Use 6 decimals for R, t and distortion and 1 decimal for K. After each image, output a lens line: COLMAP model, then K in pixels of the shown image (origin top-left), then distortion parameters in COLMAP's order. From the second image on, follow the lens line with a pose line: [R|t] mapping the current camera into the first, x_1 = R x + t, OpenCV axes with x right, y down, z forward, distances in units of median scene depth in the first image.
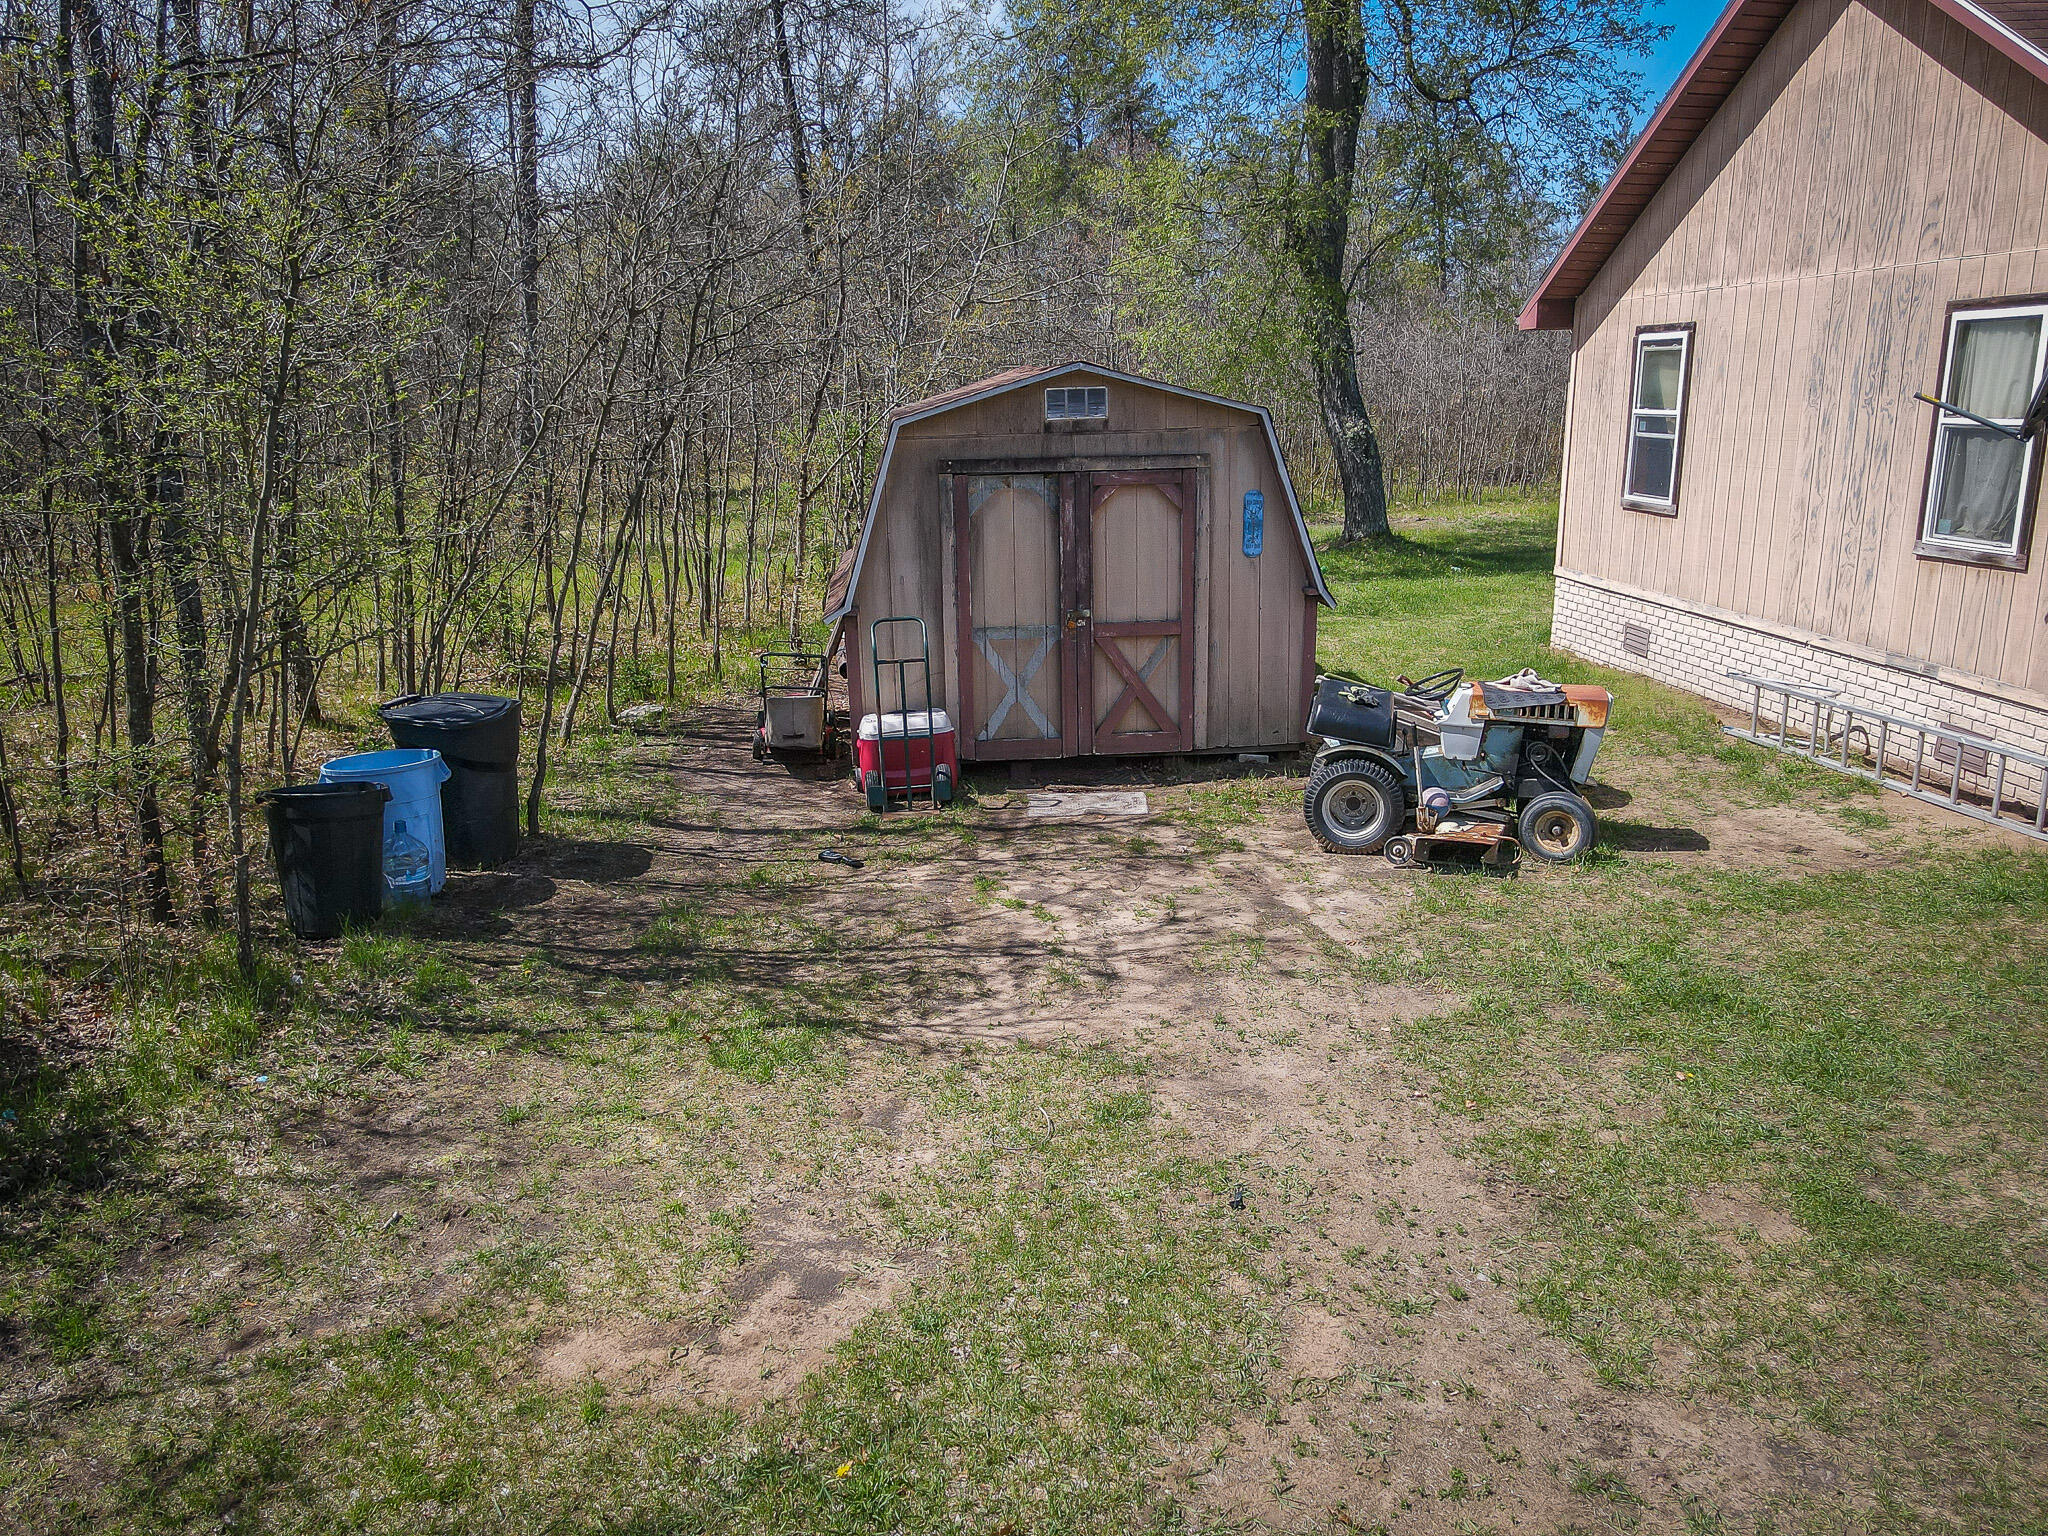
lens RADIAL K [[1444.6, 0, 1009.9], [0, 1444.6, 772.1], [0, 0, 1]] dist [0.035435, -0.038540]
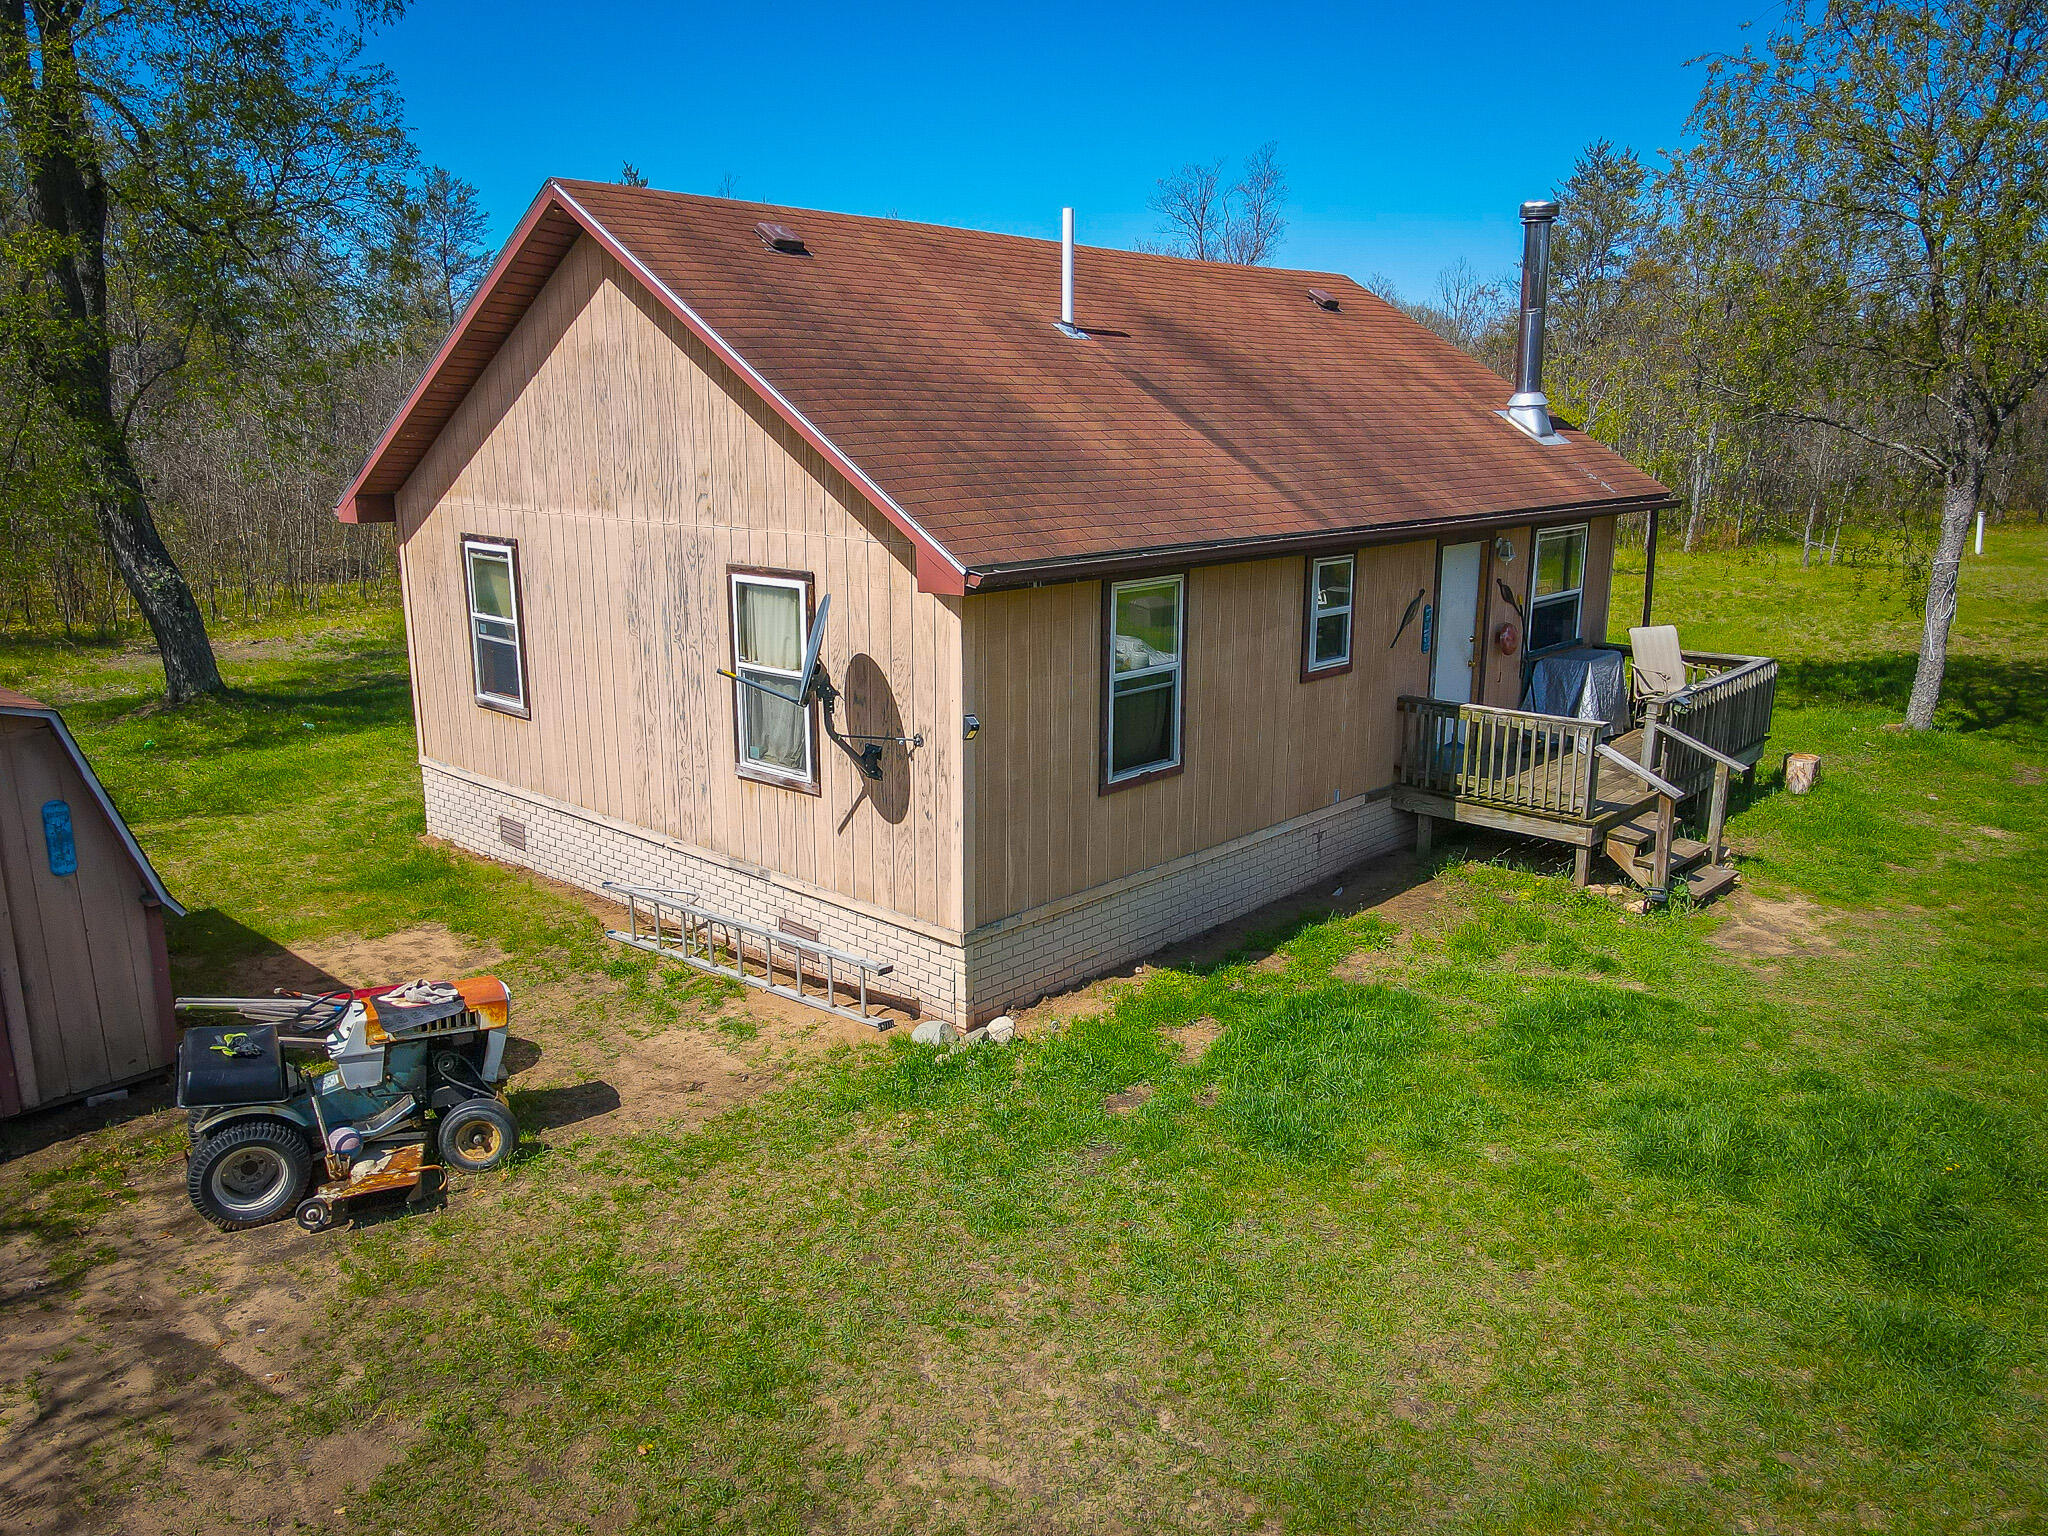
lens RADIAL K [[1444.6, 0, 1009.9], [0, 1444.6, 772.1], [0, 0, 1]] dist [0.035435, -0.038540]
pose [[0.730418, -0.133609, 0.669805, 0.010181], [0.156845, 0.987284, 0.025900, -0.151059], [-0.664748, 0.086138, 0.742085, 0.001558]]
